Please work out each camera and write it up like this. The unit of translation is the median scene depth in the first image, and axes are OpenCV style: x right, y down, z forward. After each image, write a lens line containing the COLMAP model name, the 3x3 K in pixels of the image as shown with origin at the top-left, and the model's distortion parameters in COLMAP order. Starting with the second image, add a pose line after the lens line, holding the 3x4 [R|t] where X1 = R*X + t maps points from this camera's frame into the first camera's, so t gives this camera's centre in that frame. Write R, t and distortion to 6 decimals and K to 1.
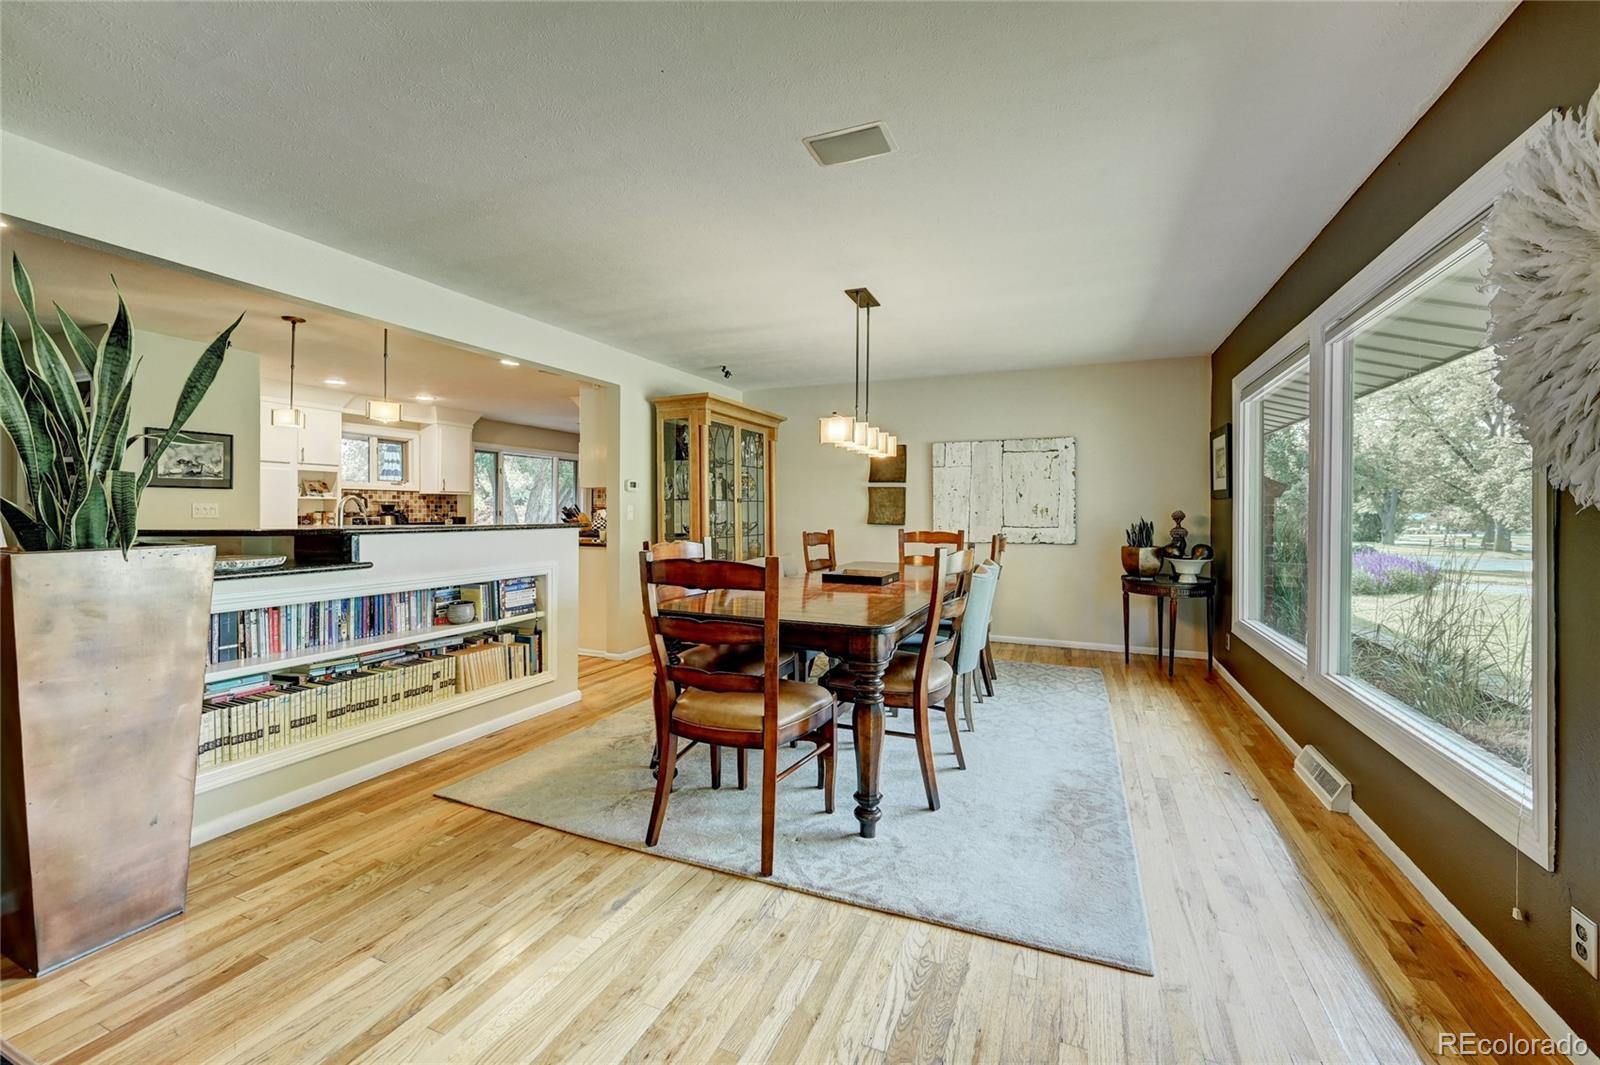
lens RADIAL K [[628.5, 0, 809.8], [0, 628.5, 508.6], [0, 0, 1]] dist [-0.000316, -0.000022]
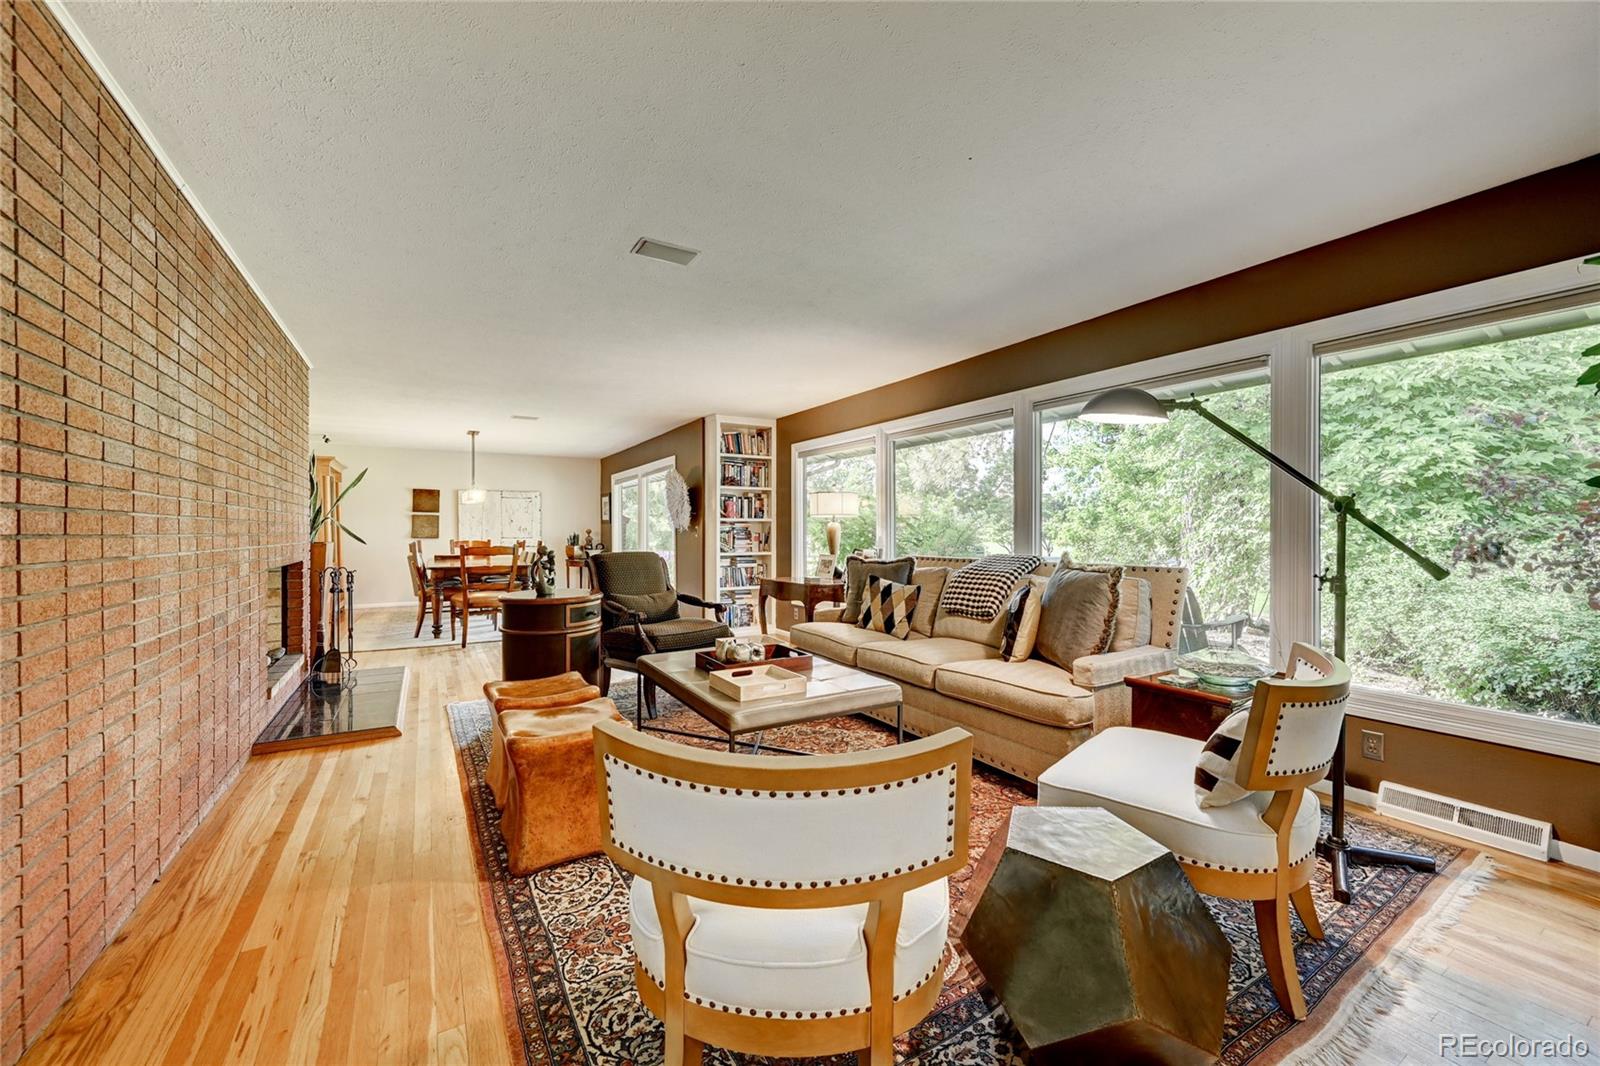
lens RADIAL K [[623.2, 0, 800.0], [0, 623.2, 533.0], [0, 0, 1]] dist [0.000024, -0.000026]
pose [[0.594728, -0.009028, 0.803876, -0.744597], [0.000670, 0.999942, 0.010734, -0.005760], [-0.803926, -0.005845, 0.594700, -0.914985]]
